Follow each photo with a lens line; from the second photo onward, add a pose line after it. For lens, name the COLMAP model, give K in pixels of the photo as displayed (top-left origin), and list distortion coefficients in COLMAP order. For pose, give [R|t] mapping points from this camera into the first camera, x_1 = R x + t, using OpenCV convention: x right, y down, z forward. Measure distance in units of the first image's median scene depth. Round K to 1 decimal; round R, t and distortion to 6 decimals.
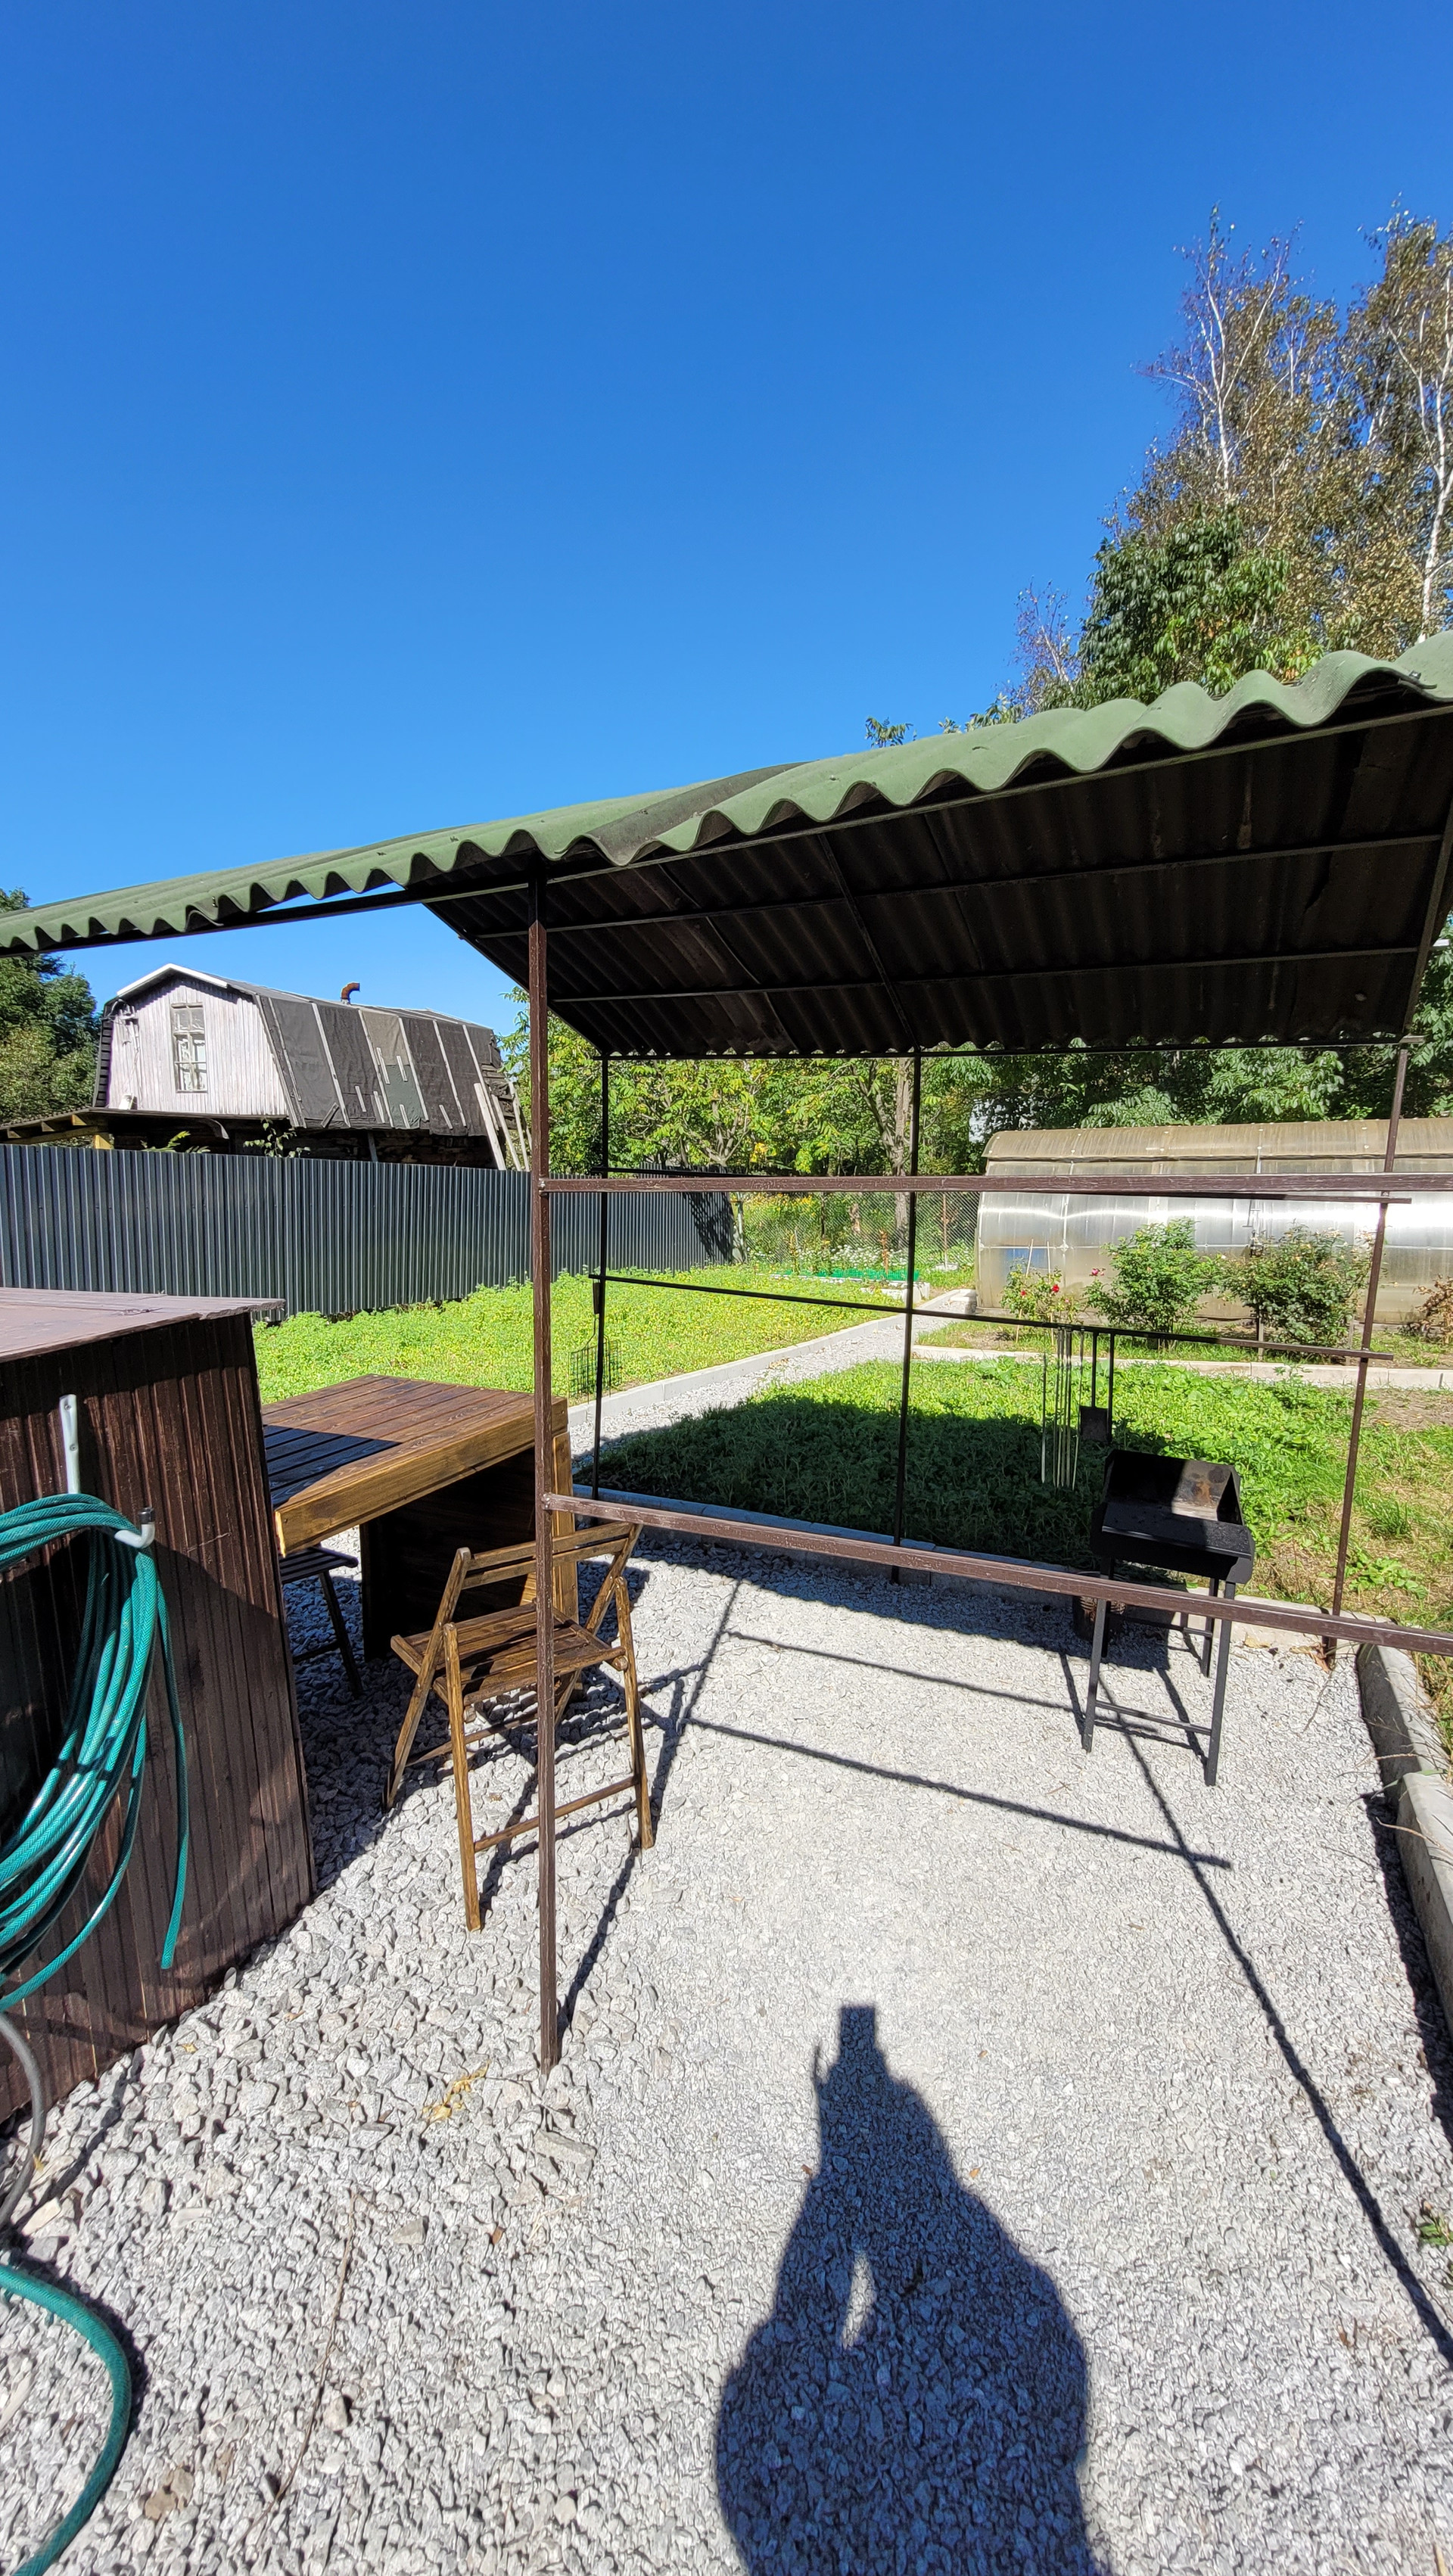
lens RADIAL K [[1004.0, 0, 721.3], [0, 1004.0, 1291.8], [0, 0, 1]] dist [0.004679, -0.000384]
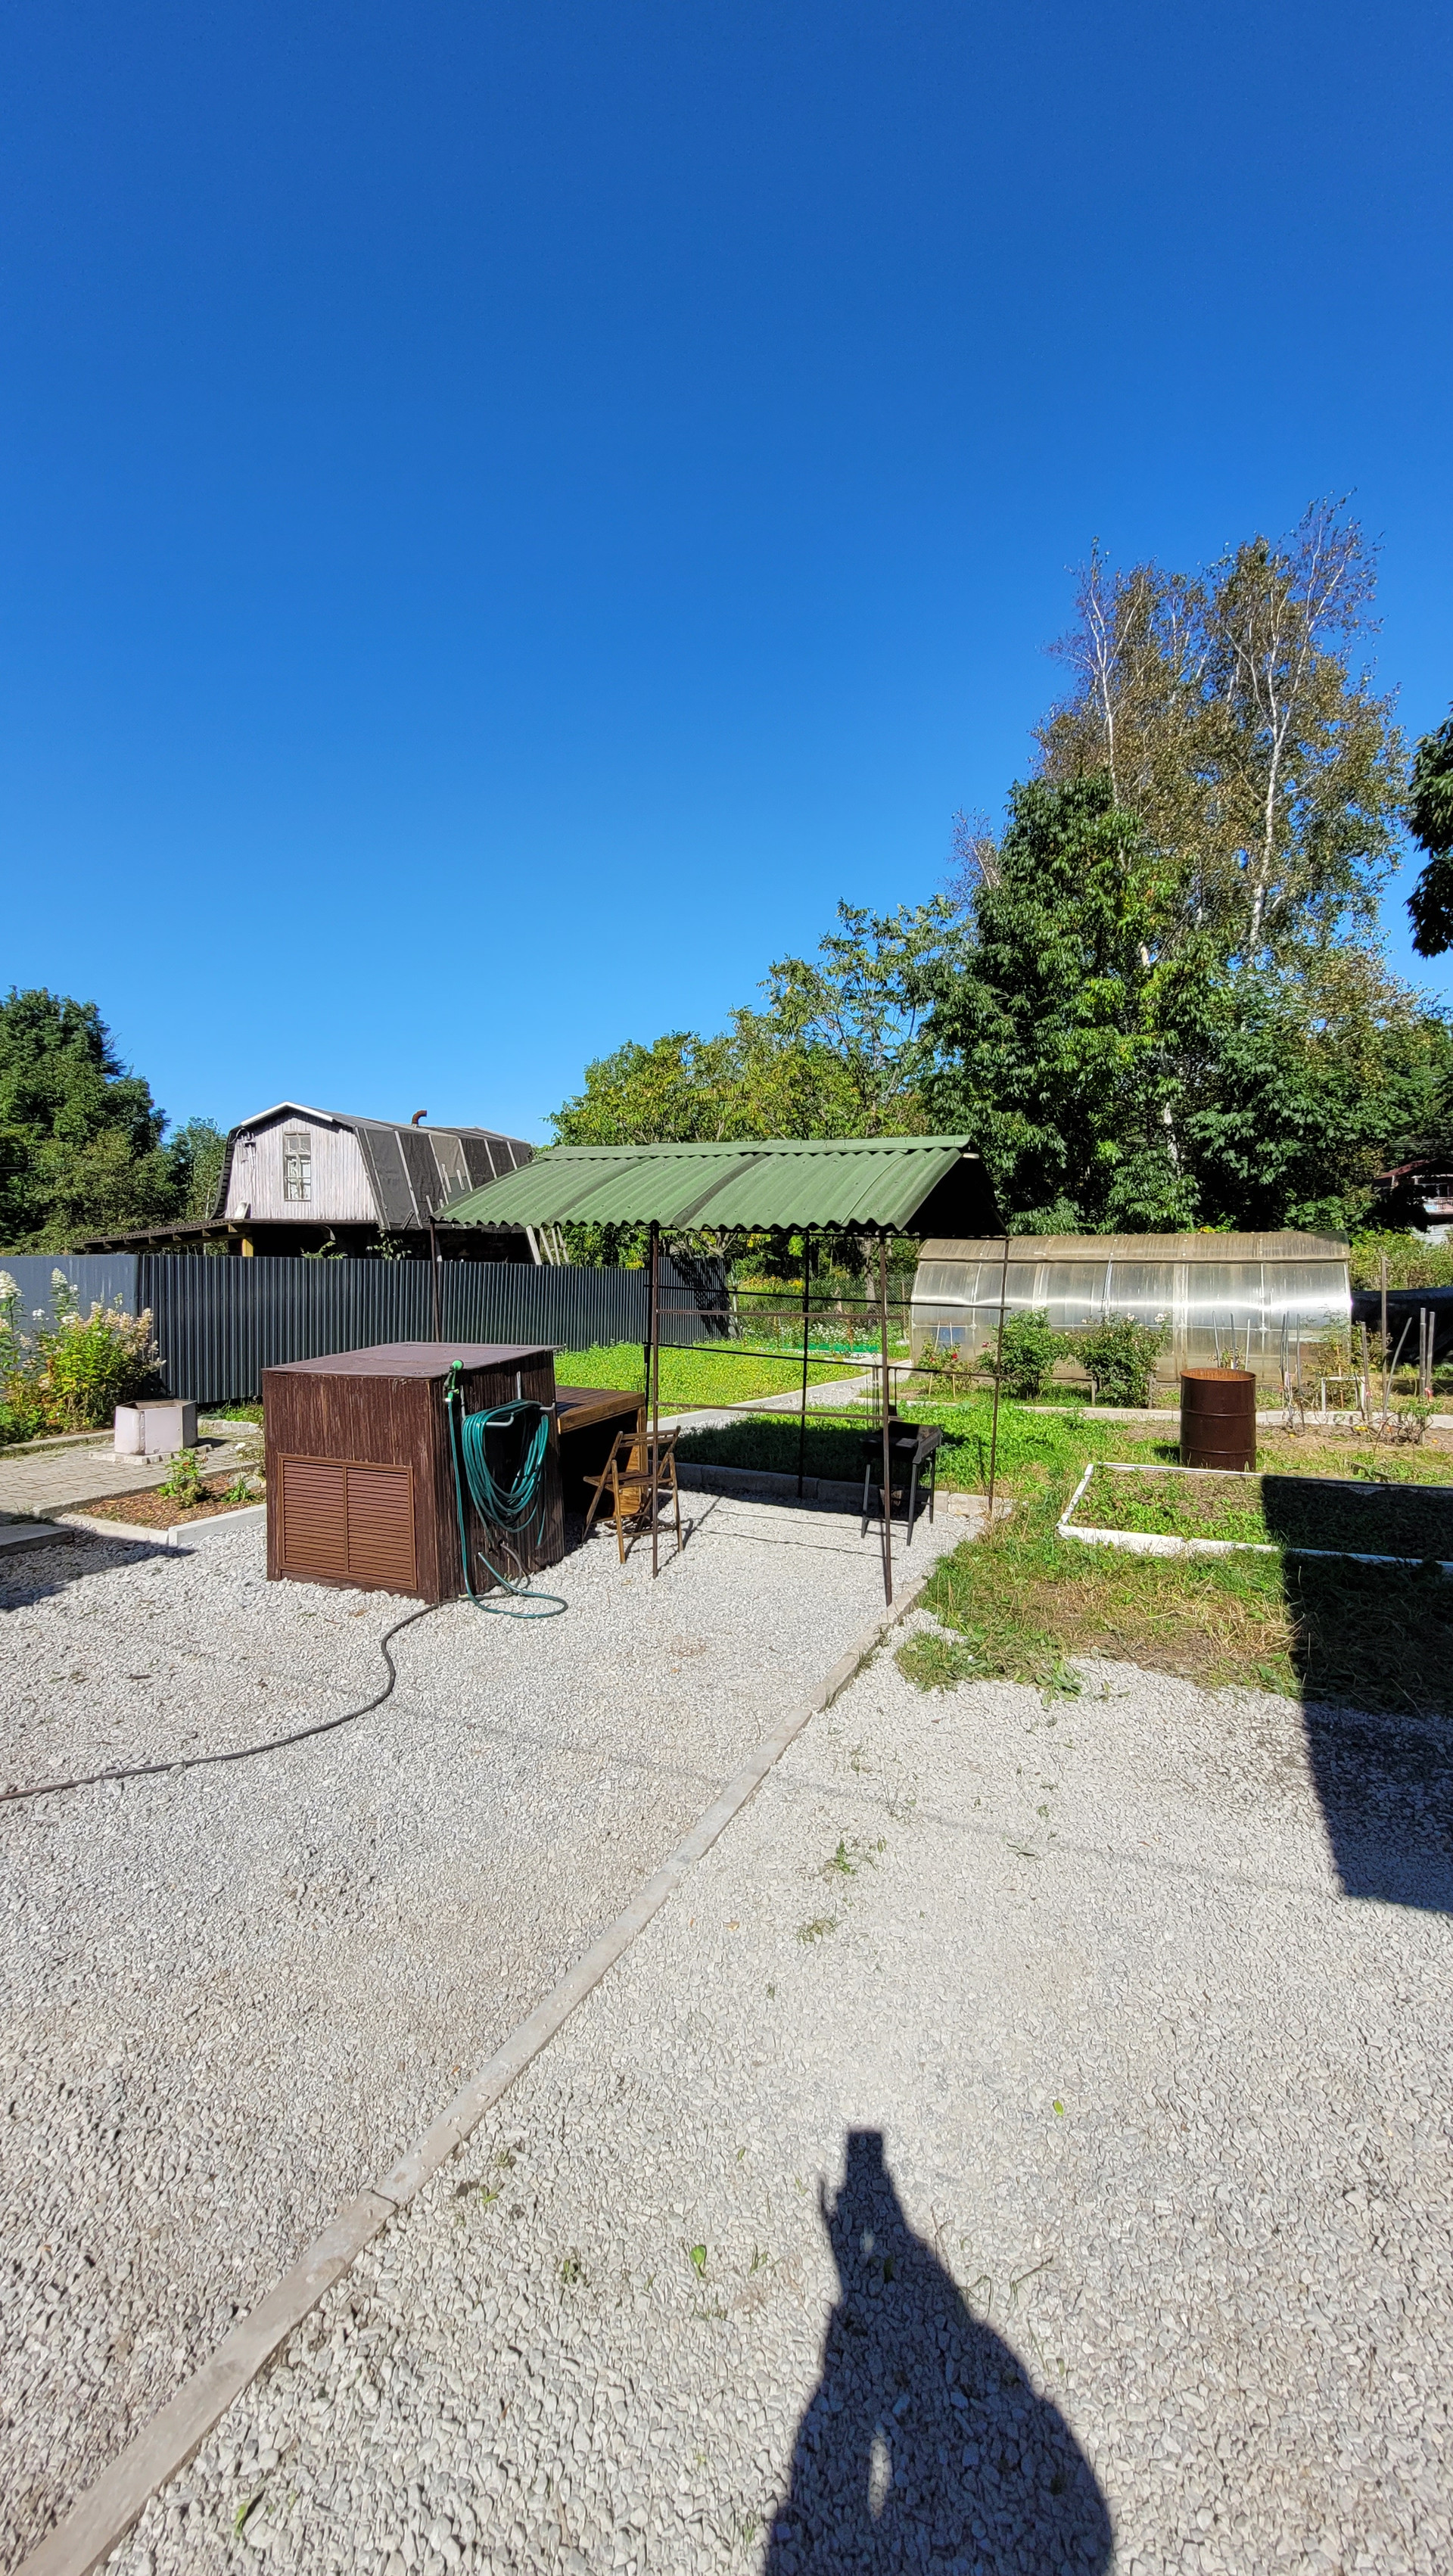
lens RADIAL K [[1004.0, 0, 715.0], [0, 1004.0, 1272.0], [0, 0, 1]] dist [0.004679, -0.000384]
pose [[0.999970, 0.001980, -0.007536, 0.005123], [-0.002691, 0.995423, -0.095534, 0.008848], [0.007313, 0.095551, 0.995398, -0.247508]]
